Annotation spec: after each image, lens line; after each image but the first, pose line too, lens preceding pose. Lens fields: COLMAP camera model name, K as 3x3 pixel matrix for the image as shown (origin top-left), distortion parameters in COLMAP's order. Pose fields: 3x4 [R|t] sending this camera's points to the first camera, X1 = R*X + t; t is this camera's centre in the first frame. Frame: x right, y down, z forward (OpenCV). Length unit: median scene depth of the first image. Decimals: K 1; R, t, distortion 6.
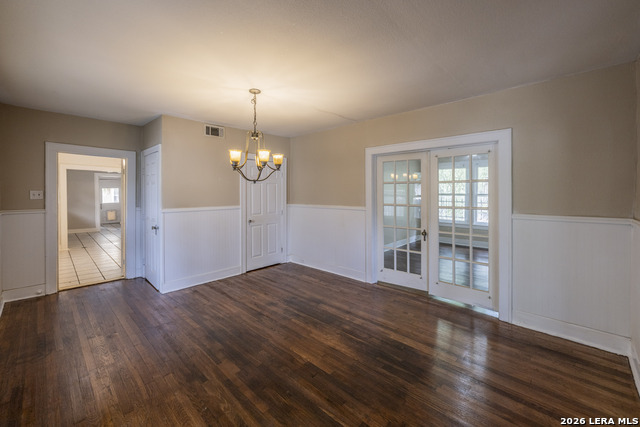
lens RADIAL K [[261.8, 0, 320.4], [0, 261.8, 194.0], [0, 0, 1]] dist [-0.000275, 0.000023]
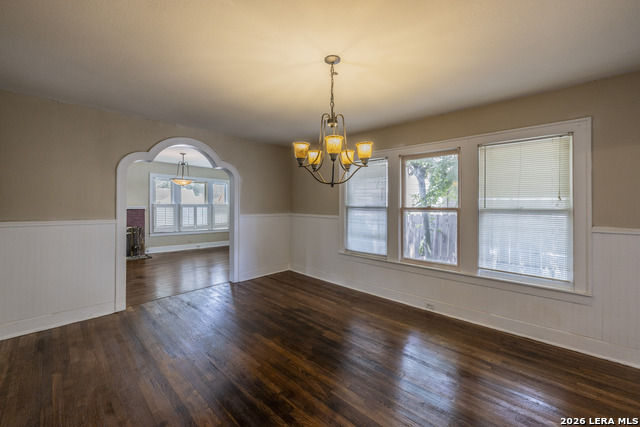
lens RADIAL K [[254.0, 0, 321.0], [0, 254.0, 208.8], [0, 0, 1]] dist [-0.000557, -0.000054]
pose [[-0.999957, -0.004460, -0.008137, -0.211708], [-0.004648, 0.999720, 0.023191, 0.001870], [0.008031, 0.023228, -0.999698, 1.691172]]
